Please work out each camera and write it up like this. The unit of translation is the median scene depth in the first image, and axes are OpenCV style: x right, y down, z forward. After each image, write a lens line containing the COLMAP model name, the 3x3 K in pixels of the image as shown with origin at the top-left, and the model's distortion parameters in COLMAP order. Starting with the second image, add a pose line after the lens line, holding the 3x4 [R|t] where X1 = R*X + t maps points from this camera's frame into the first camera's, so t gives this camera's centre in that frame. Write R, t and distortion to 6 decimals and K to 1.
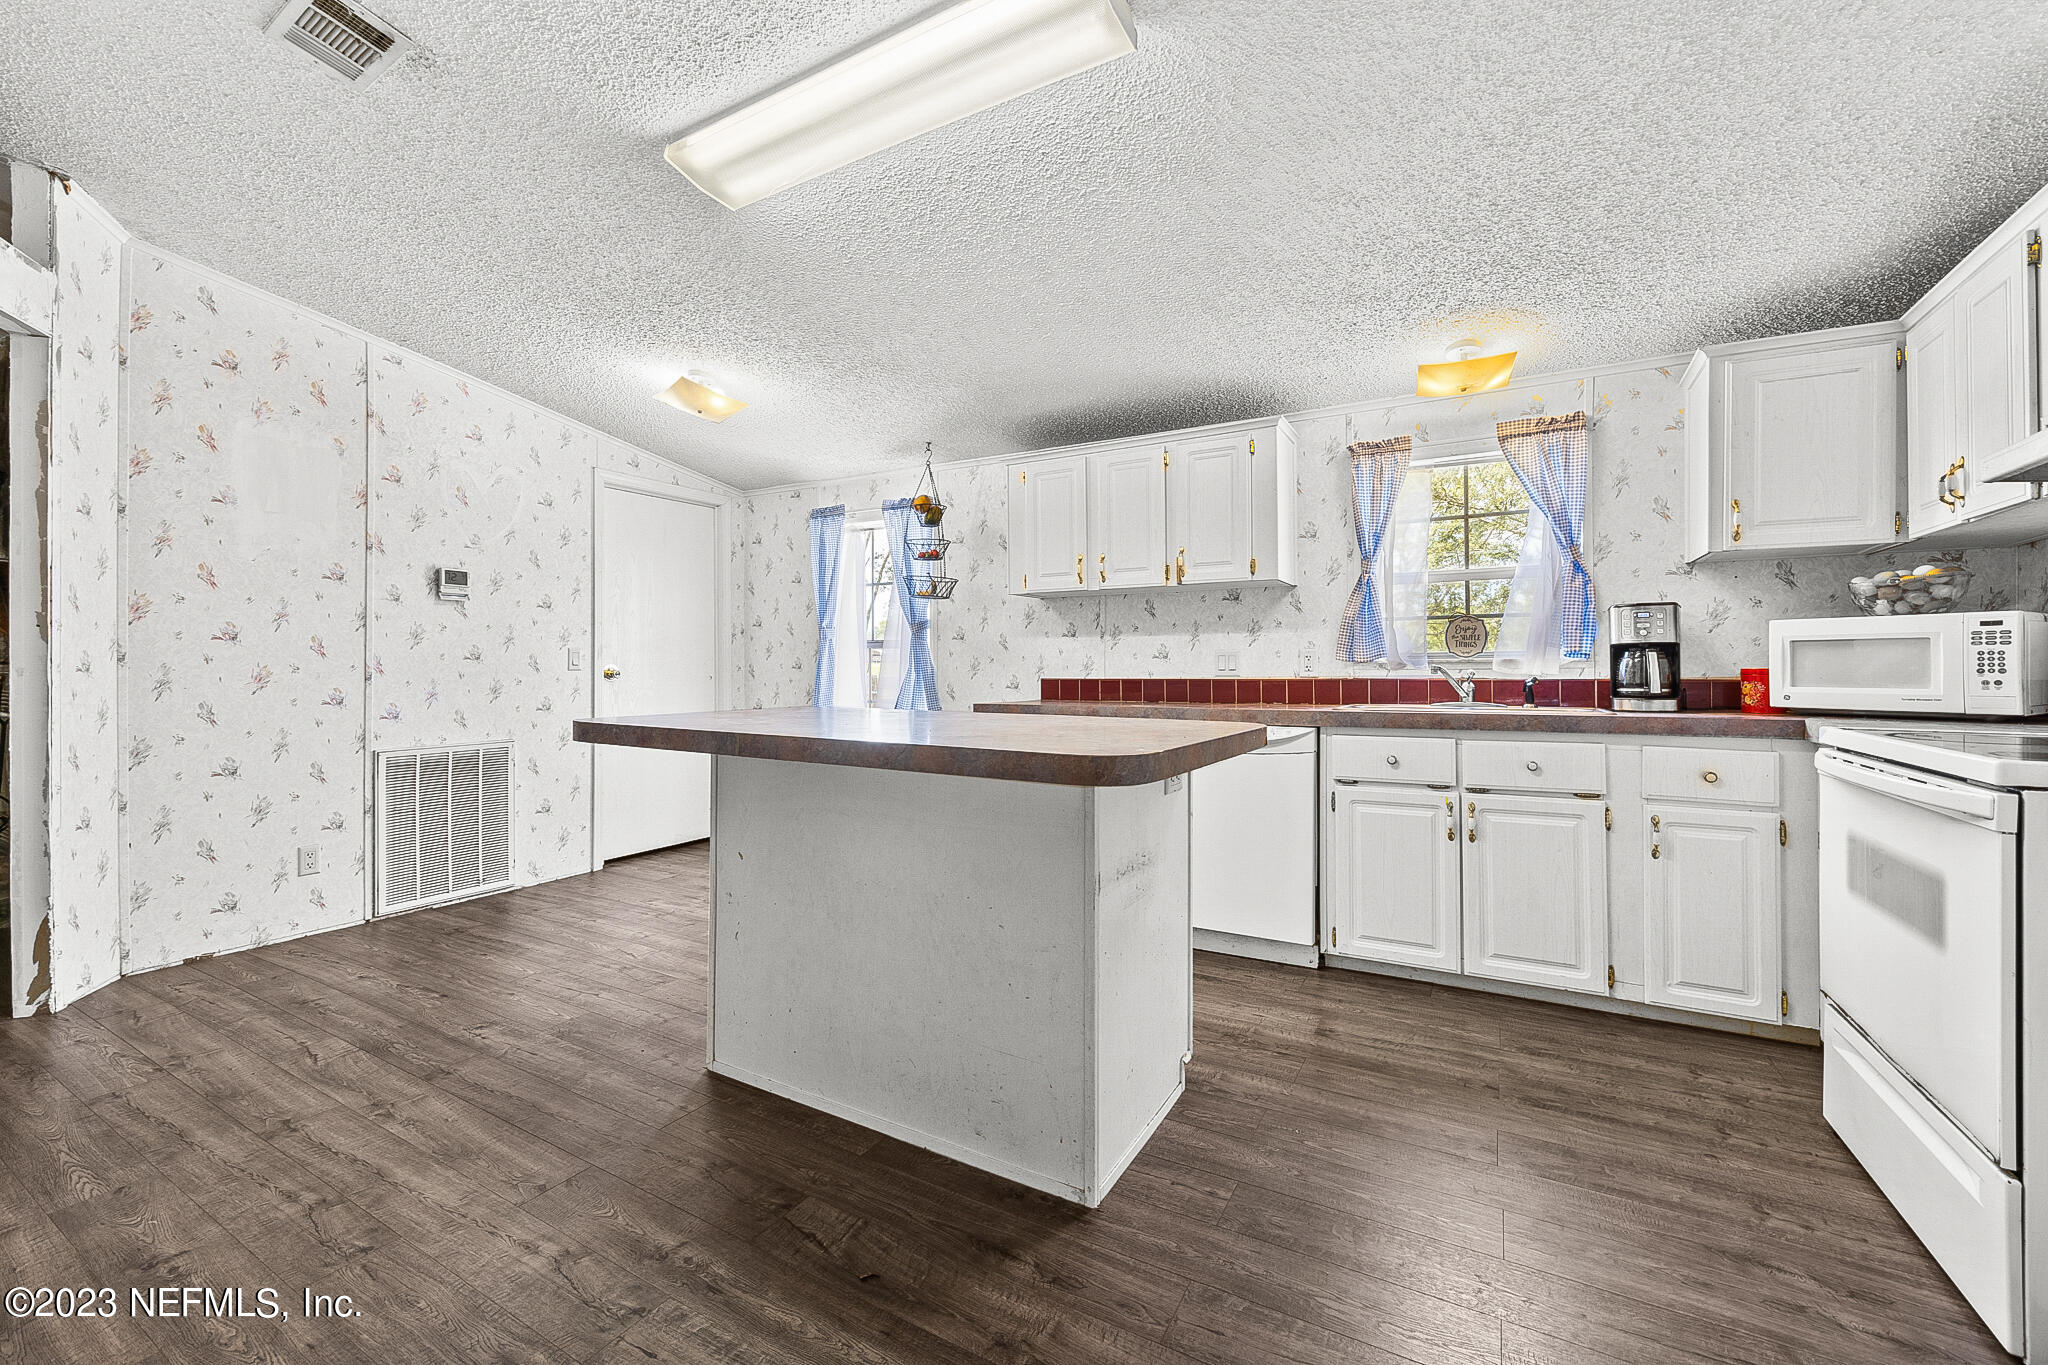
lens RADIAL K [[823.0, 0, 1023.0], [0, 823.0, 667.1], [0, 0, 1]] dist [-0.002970, -0.000140]
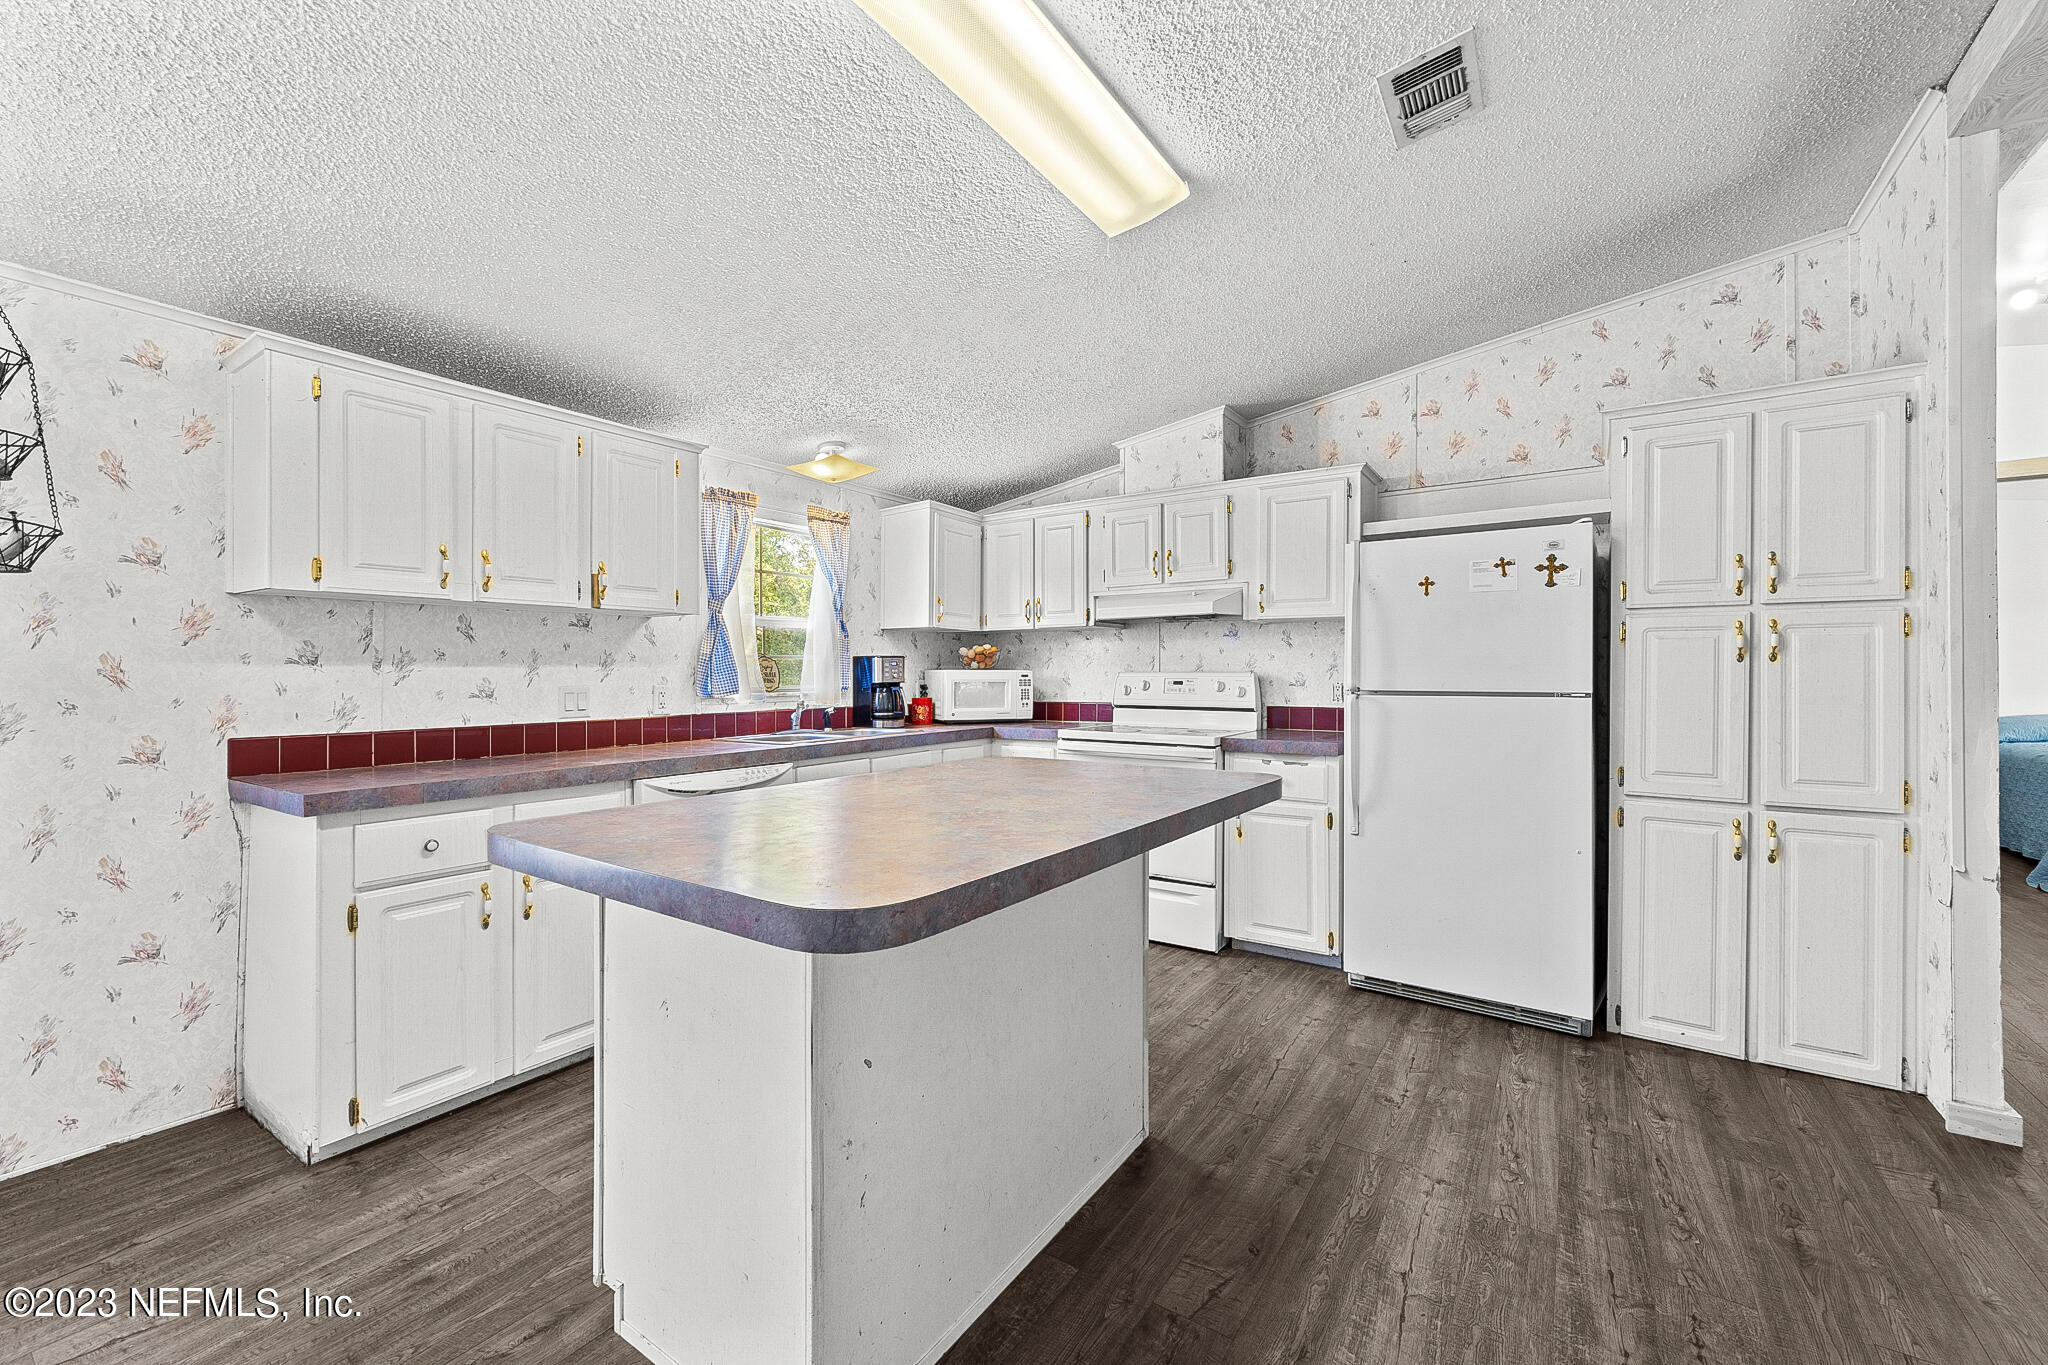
lens RADIAL K [[823.0, 0, 1015.7], [0, 823.0, 687.9], [0, 0, 1]] dist [-0.002970, -0.000140]
pose [[0.077376, -0.016340, 0.996868, -0.595377], [-0.000402, 0.999865, 0.016421, -0.036276], [-0.997002, -0.001671, 0.077359, 0.540404]]
